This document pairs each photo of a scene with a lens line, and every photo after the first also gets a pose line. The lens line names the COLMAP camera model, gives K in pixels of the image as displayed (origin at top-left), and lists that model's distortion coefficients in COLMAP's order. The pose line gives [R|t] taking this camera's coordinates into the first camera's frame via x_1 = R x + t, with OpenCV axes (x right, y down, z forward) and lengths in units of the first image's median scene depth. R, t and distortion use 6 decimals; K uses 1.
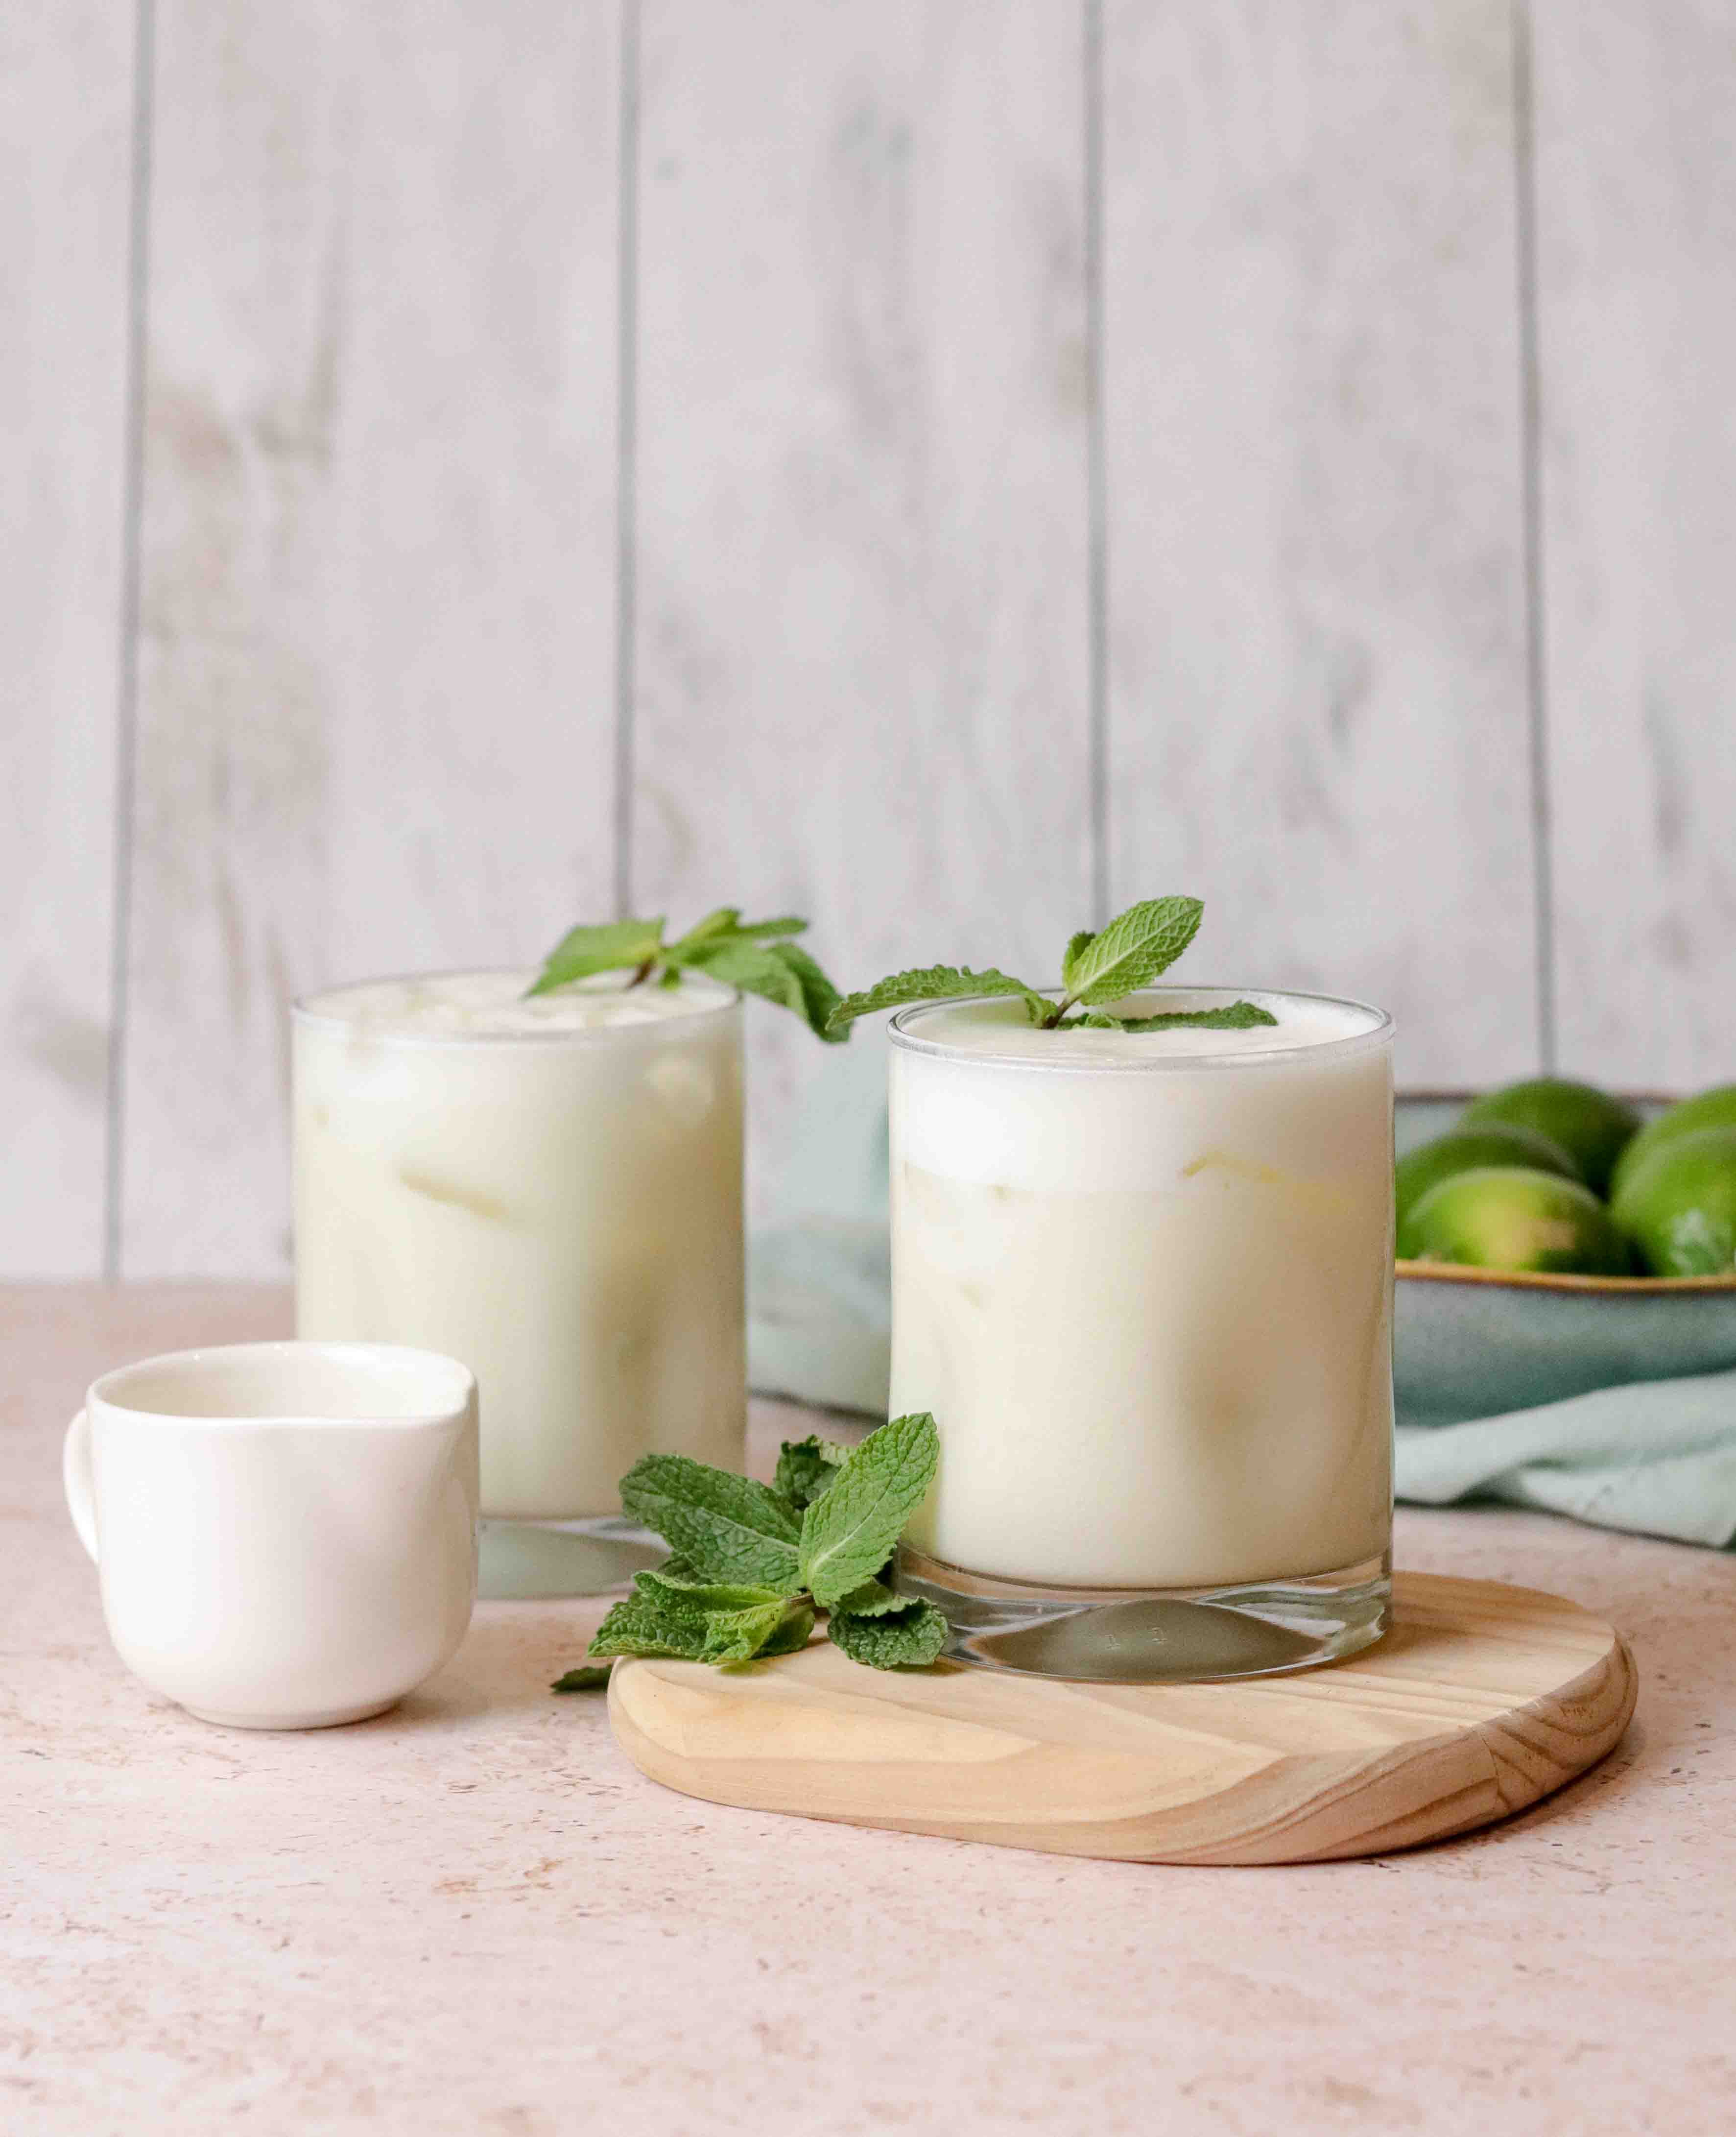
lens RADIAL K [[5119.0, 0, 868.0], [0, 5119.0, 1068.5], [0, 0, 1]] dist [-0.082314, 0.297876]
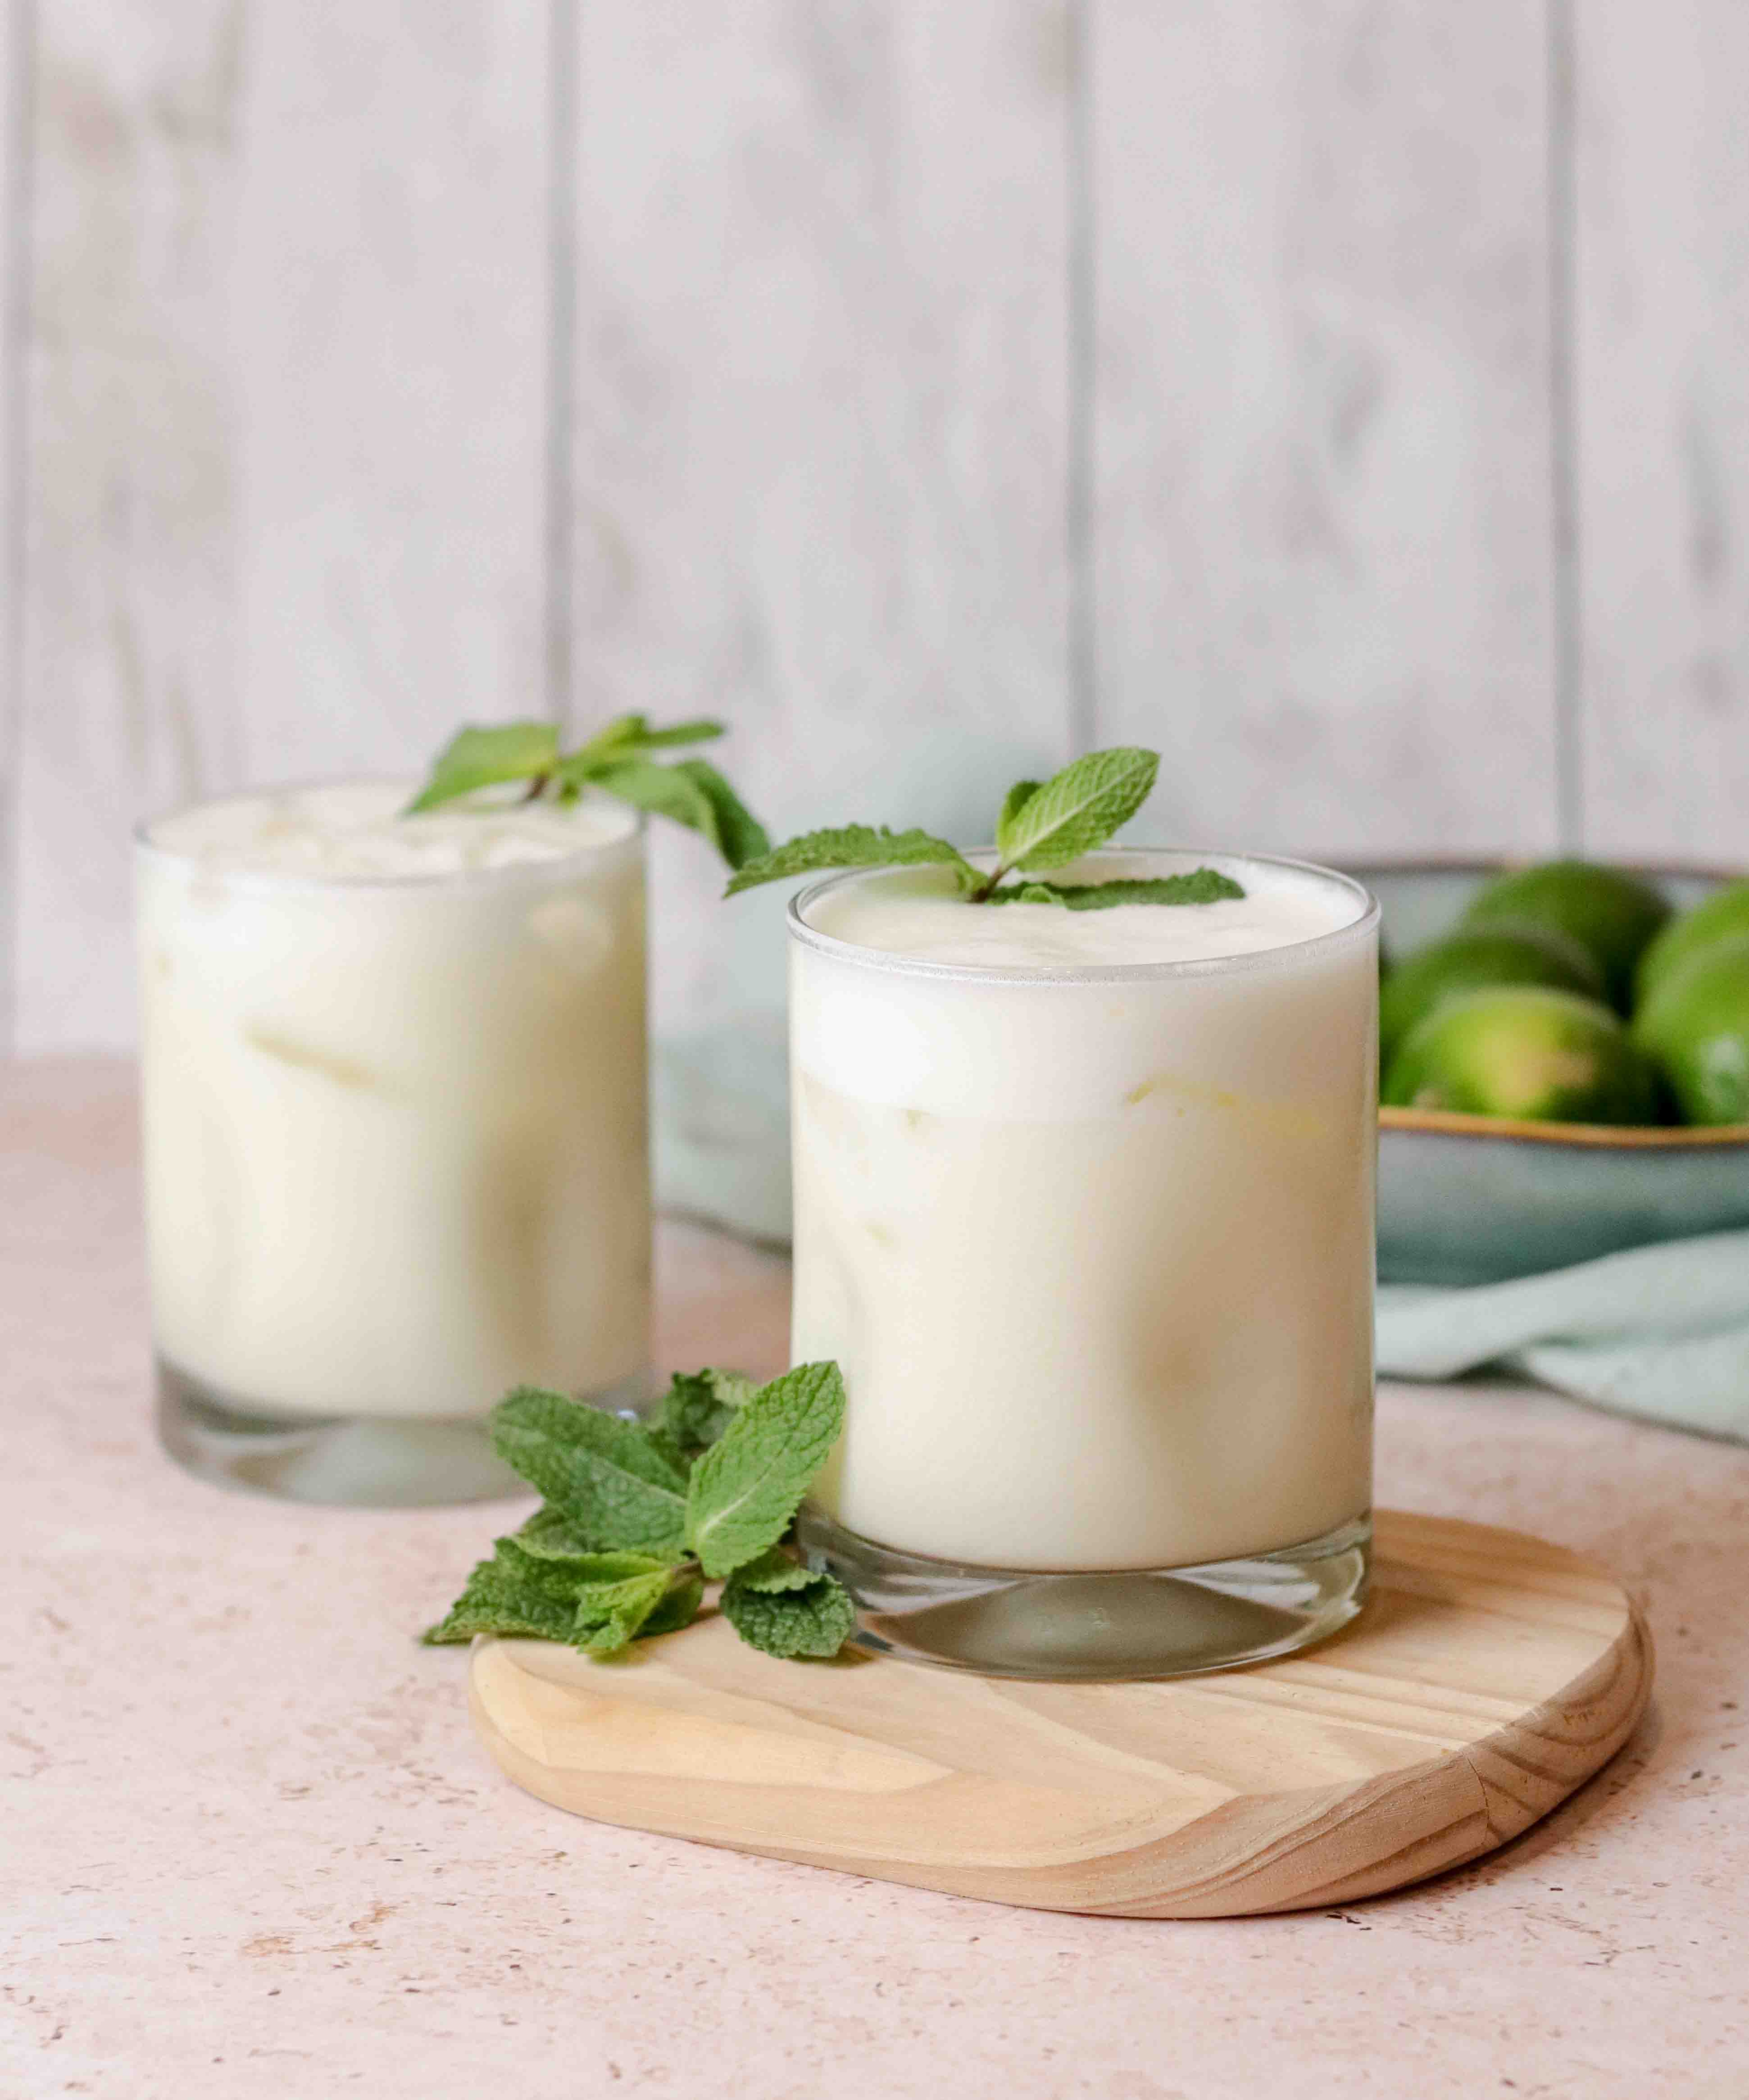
lens RADIAL K [[5020.6, 0, 874.5], [0, 5020.6, 1050.0], [0, 0, 1]] dist [0.014675, -0.498913]
pose [[0.999969, 0.002374, -0.007555, 0.024835], [-0.001727, 0.996423, 0.084484, -0.055834], [0.007729, -0.084468, 0.996396, 0.159541]]
